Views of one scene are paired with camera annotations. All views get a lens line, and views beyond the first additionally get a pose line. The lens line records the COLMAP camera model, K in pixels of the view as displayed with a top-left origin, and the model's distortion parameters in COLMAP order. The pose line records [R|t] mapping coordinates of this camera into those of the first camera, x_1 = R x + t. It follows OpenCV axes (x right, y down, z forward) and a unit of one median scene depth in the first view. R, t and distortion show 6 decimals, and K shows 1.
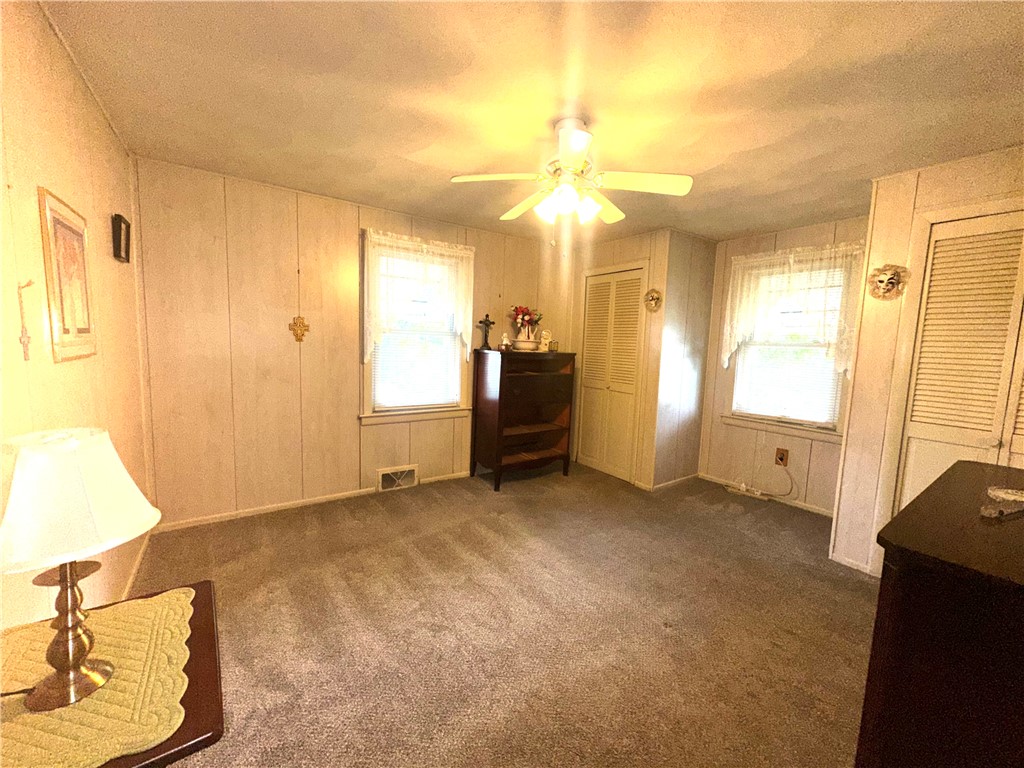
lens RADIAL K [[406.2, 0, 514.8], [0, 406.2, 383.0], [0, 0, 1]] dist [0.000302, 0.000261]
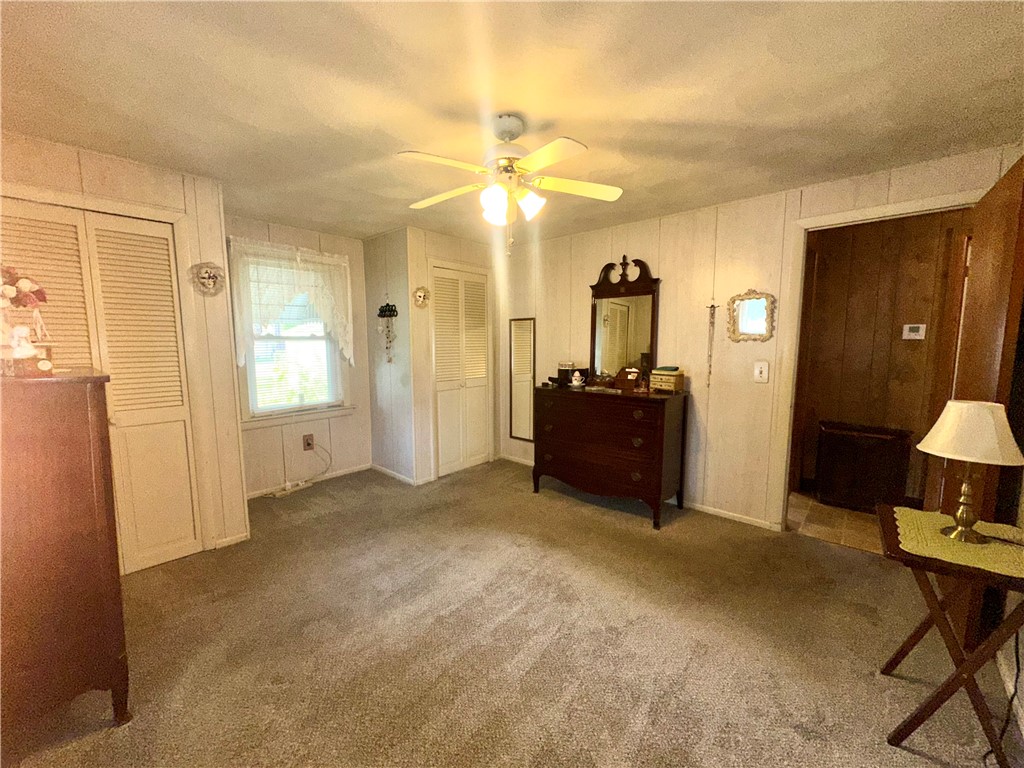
lens RADIAL K [[406.2, 0, 514.0], [0, 406.2, 386.3], [0, 0, 1]] dist [0.000302, 0.000261]
pose [[-0.218330, -0.141383, 0.965579, -0.489215], [0.094732, 0.981706, 0.165165, -0.091172], [-0.971266, 0.127532, -0.200942, 0.679692]]
